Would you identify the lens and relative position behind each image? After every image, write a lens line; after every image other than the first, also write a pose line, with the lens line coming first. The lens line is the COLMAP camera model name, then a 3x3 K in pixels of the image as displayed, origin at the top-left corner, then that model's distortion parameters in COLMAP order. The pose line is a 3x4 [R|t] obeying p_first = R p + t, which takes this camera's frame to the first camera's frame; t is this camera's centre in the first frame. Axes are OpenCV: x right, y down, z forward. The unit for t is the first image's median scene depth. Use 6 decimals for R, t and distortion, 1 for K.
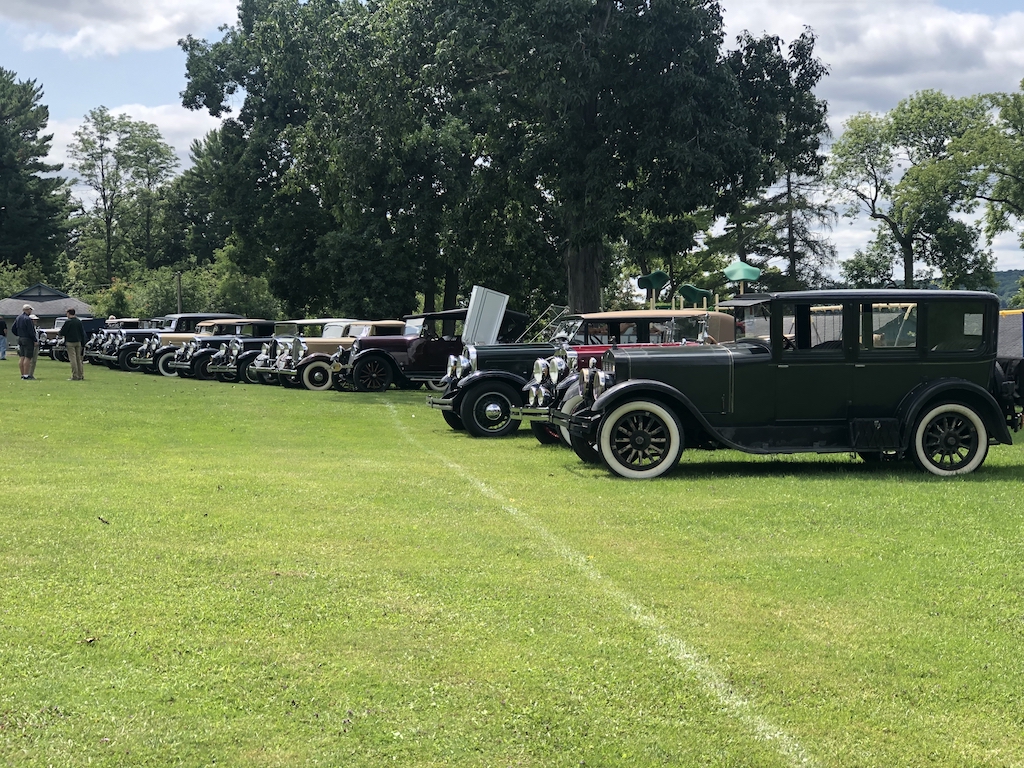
lens RADIAL K [[1675.0, 0, 512.0], [0, 1675.0, 384.0], [0, 0, 1]] dist [0.205519, -1.113611]
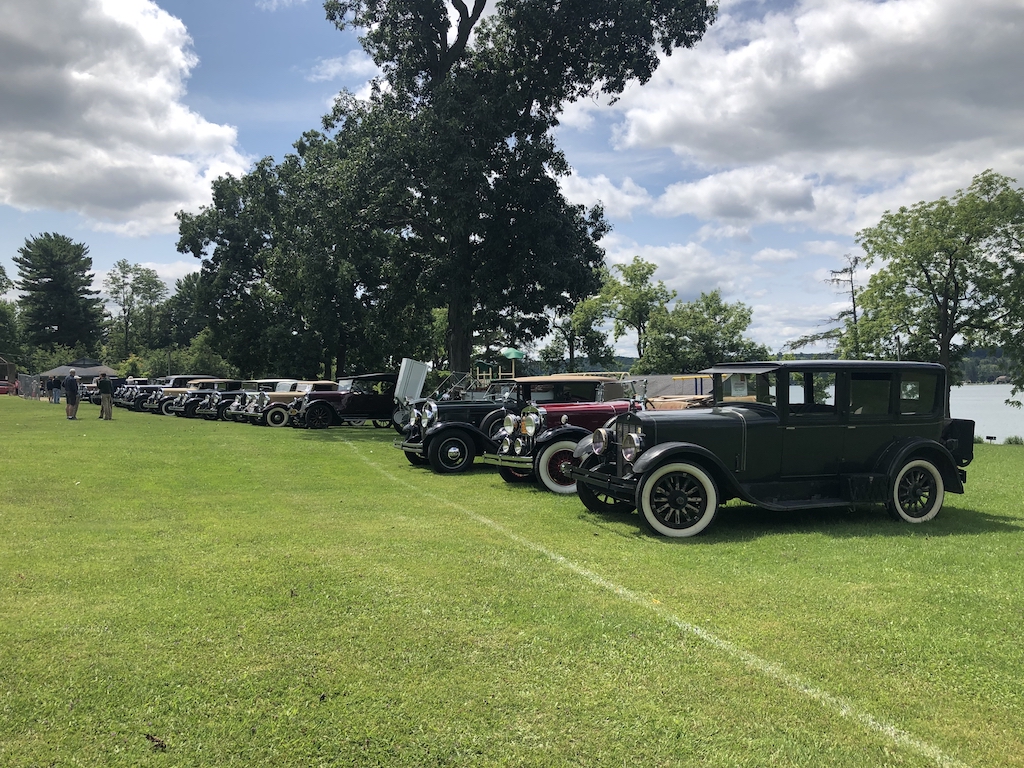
lens RADIAL K [[844.3, 0, 515.7], [0, 844.3, 380.7], [0, 0, 1]] dist [0.054651, -0.158386]
pose [[0.980535, 0.004822, 0.196287, -0.038707], [0.002373, 0.999334, -0.036407, -0.006692], [-0.196331, 0.036164, 0.979870, 0.149010]]
